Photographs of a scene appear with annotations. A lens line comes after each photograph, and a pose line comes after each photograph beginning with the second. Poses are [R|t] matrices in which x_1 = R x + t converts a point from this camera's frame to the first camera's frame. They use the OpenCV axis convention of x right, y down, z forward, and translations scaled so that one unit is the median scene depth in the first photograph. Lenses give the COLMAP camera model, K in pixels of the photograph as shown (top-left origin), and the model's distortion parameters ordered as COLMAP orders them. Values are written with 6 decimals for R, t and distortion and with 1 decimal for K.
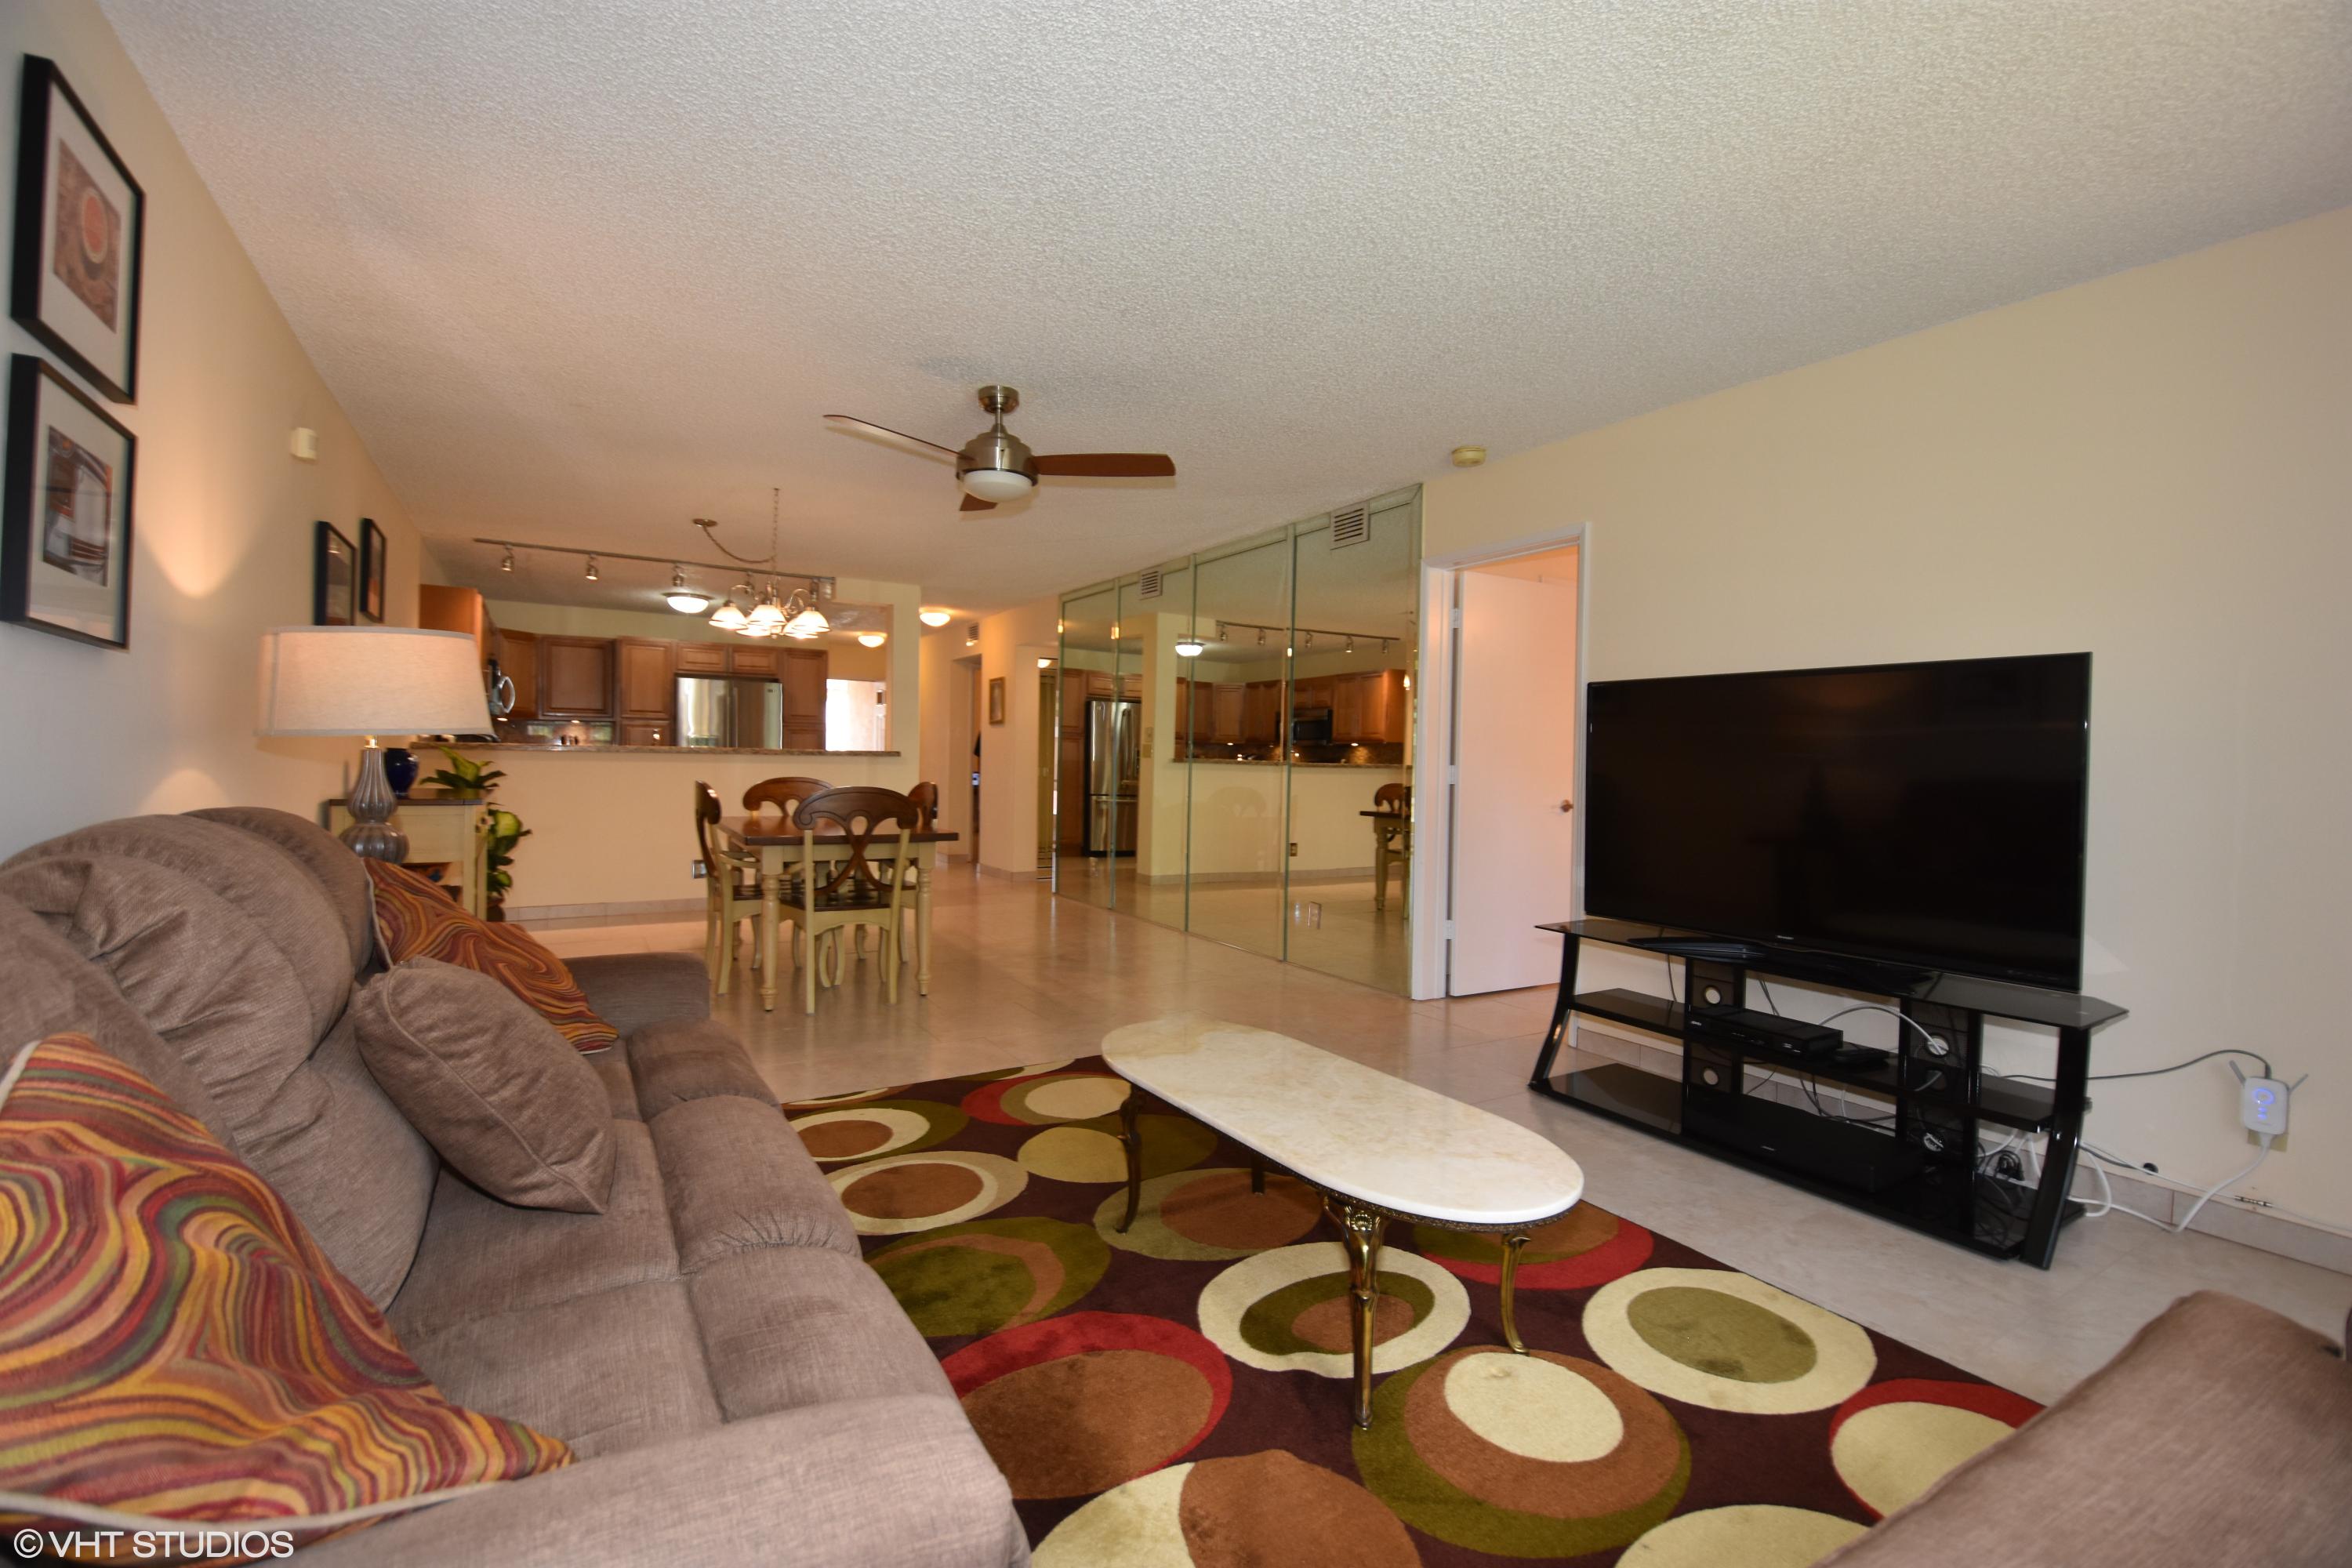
lens RADIAL K [[1047.8, 0, 1173.0], [0, 1047.8, 773.1], [0, 0, 1]] dist [-0.004438, -0.000544]
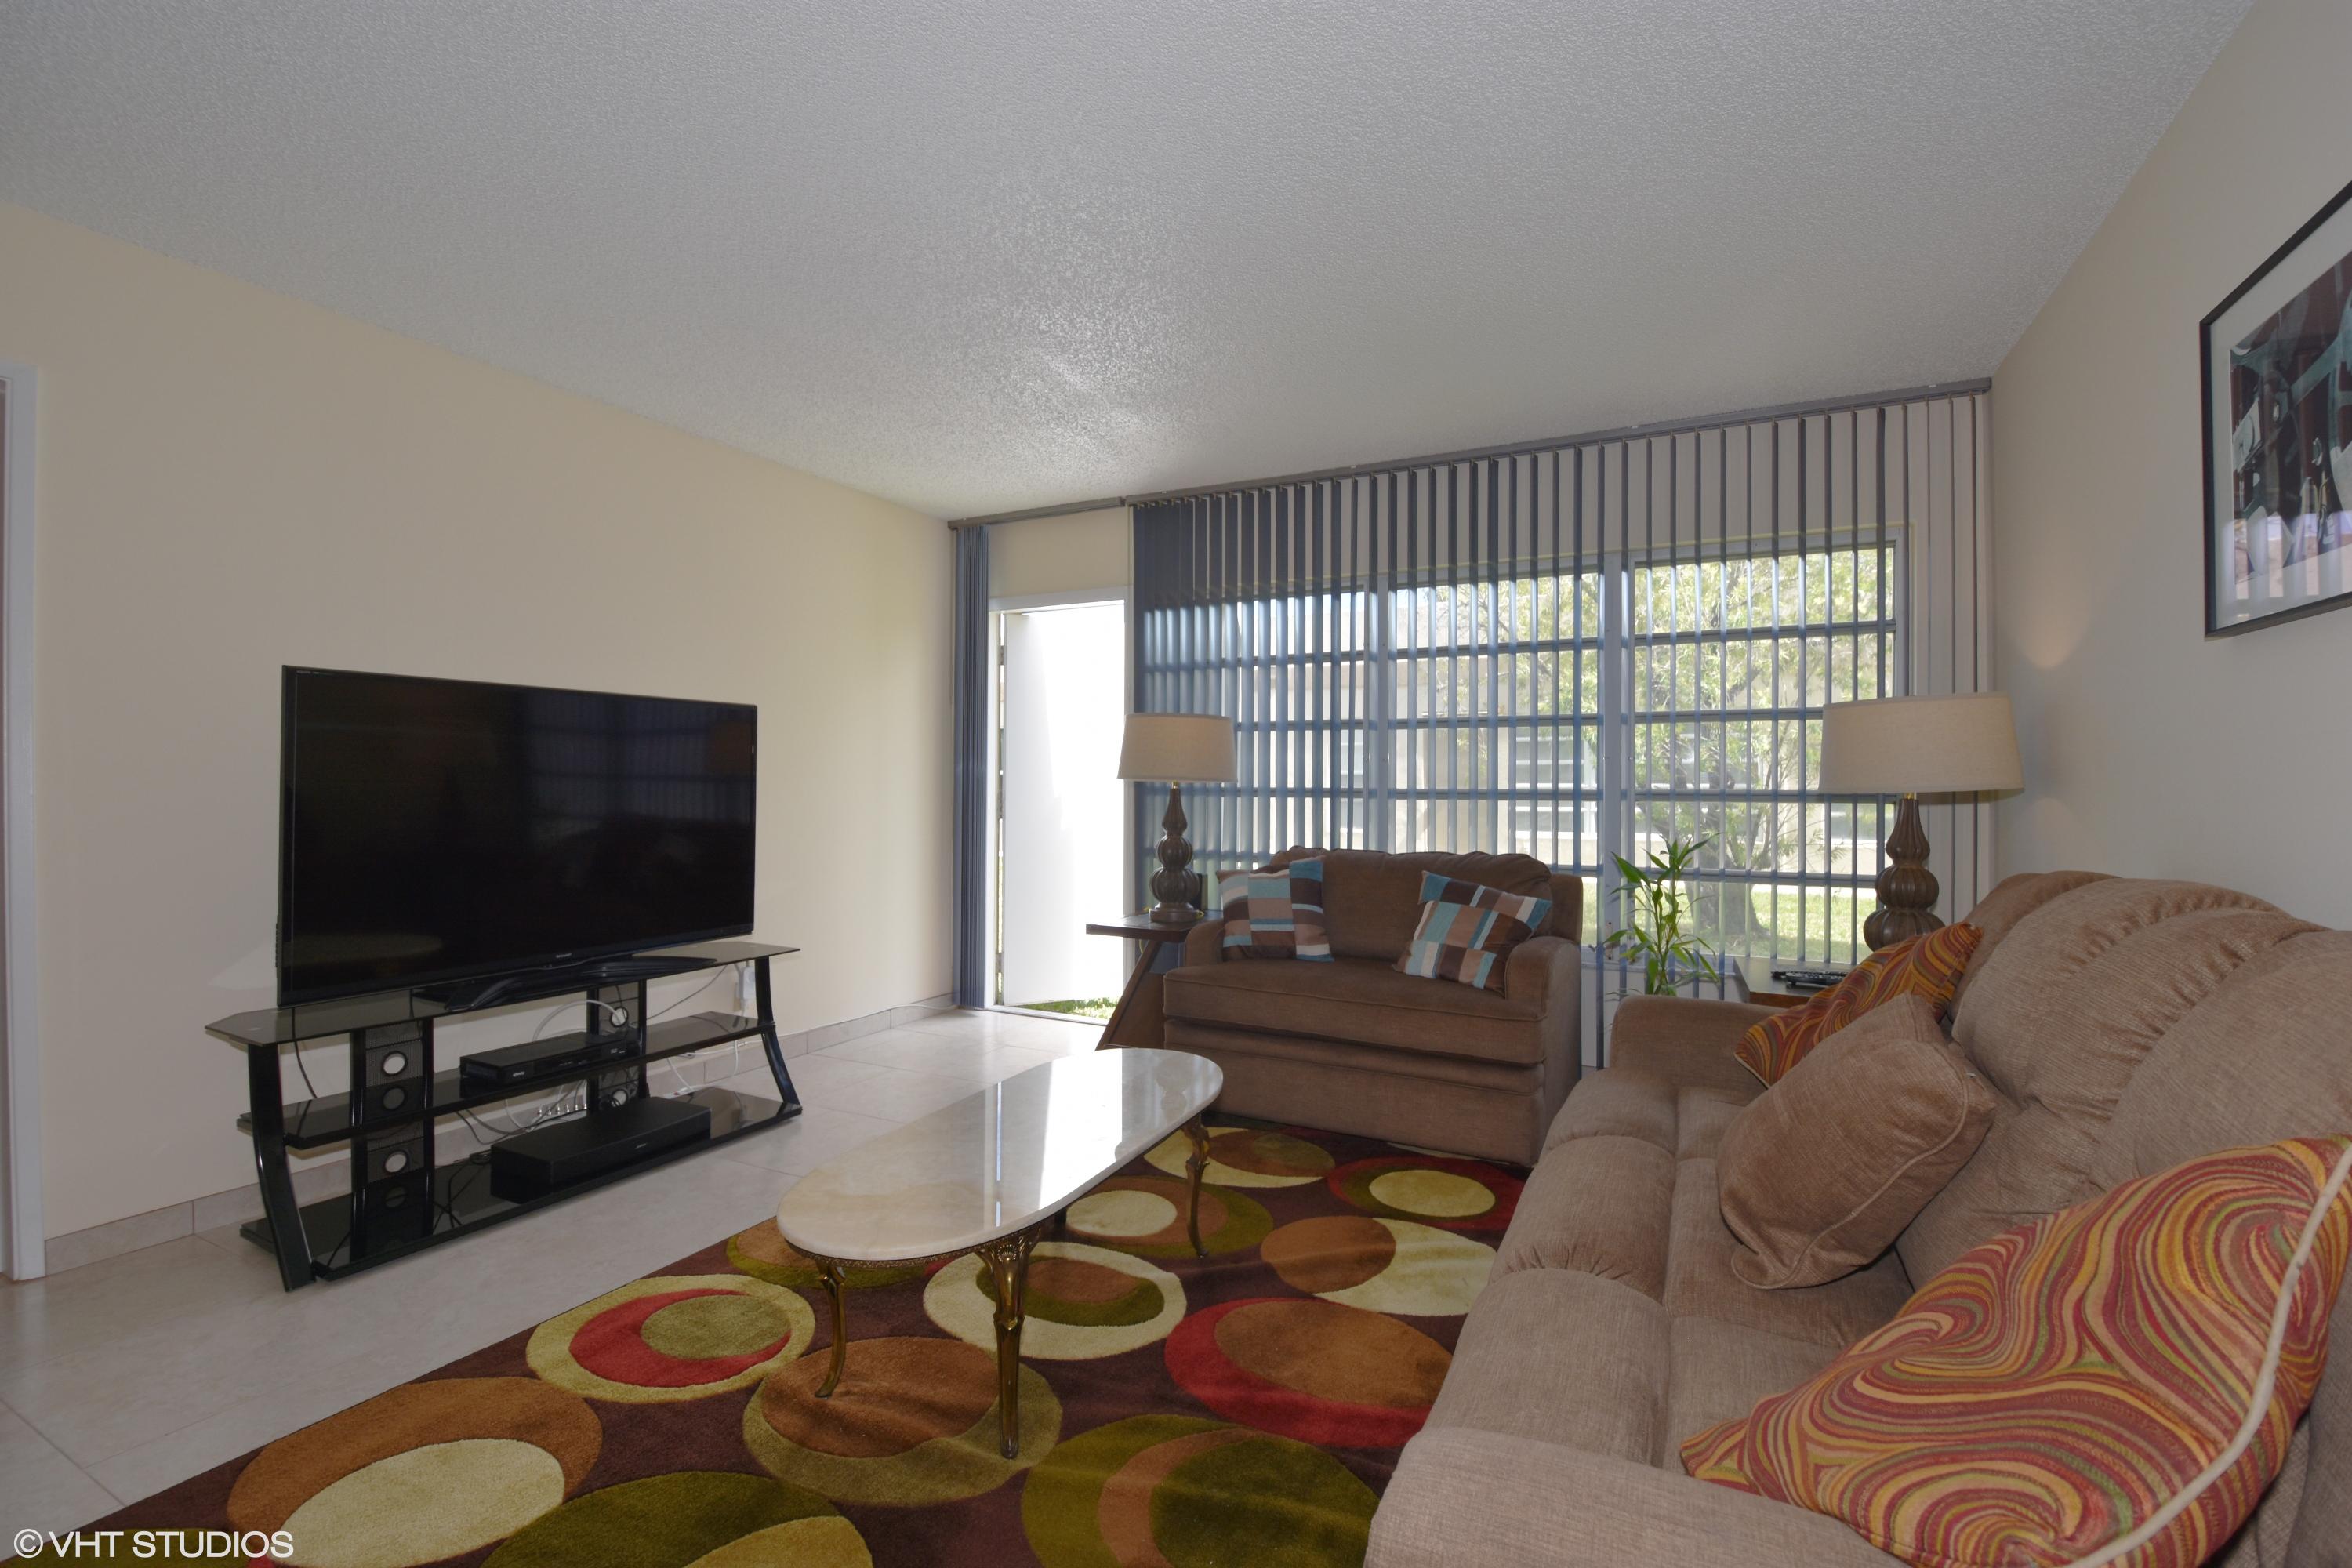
lens RADIAL K [[1047.8, 0, 1179.3], [0, 1047.8, 782.4], [0, 0, 1]] dist [-0.004438, -0.000544]
pose [[-0.532388, -0.011107, 0.846427, -0.527854], [0.006632, 0.999828, 0.017292, -0.020194], [-0.846474, 0.014820, -0.532223, 0.949083]]
